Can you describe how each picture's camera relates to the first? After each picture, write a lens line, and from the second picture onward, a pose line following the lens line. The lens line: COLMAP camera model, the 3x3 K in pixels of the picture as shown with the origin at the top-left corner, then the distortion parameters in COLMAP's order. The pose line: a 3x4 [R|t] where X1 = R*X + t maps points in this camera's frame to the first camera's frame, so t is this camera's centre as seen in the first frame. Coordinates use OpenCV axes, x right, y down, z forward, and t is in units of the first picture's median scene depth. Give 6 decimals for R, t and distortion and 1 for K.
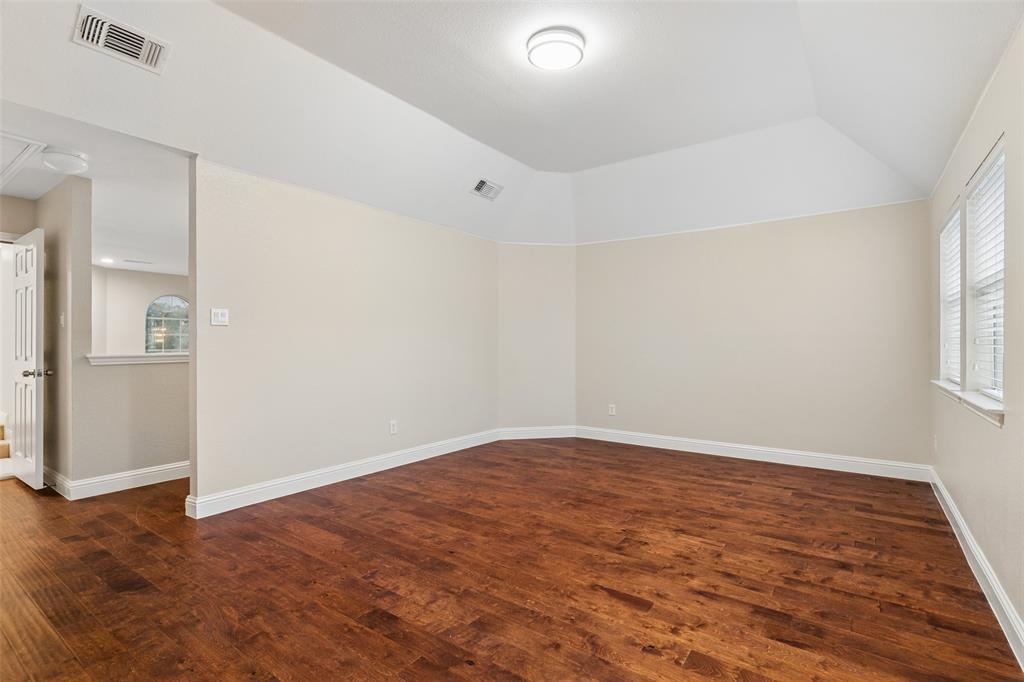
lens RADIAL K [[498.1, 0, 506.8], [0, 498.1, 342.8], [0, 0, 1]] dist [0.013980, -0.001728]
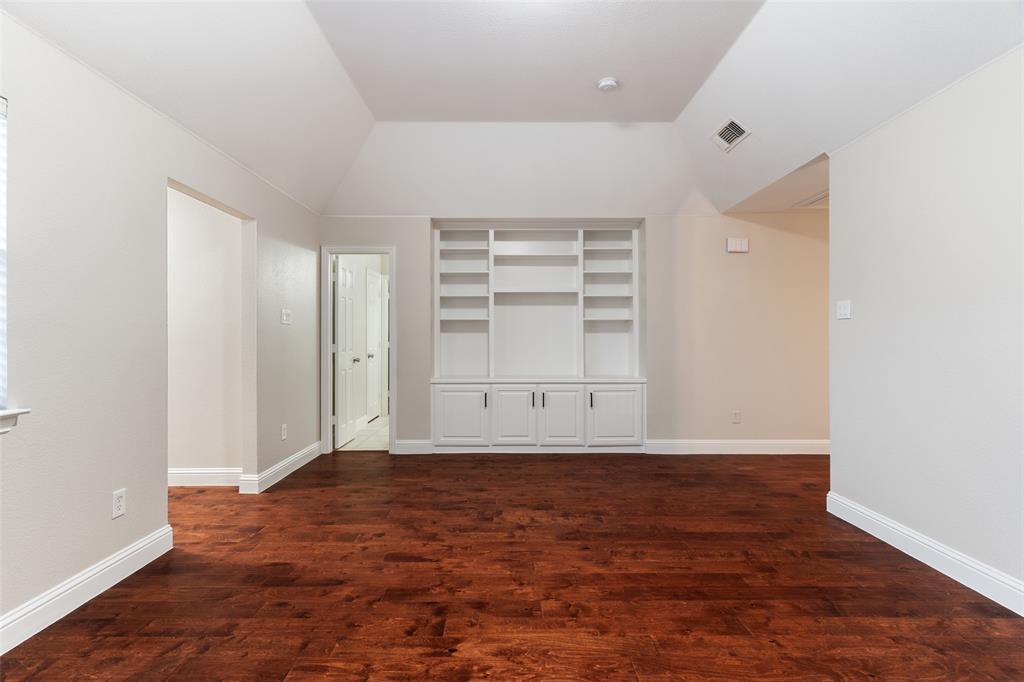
lens RADIAL K [[498.1, 0, 507.6], [0, 498.1, 338.9], [0, 0, 1]] dist [0.013980, -0.001728]
pose [[-0.815005, 0.001249, -0.579453, 0.612614], [0.002610, 0.999995, -0.001515, 0.003683], [0.579449, -0.002747, -0.815004, 1.775230]]
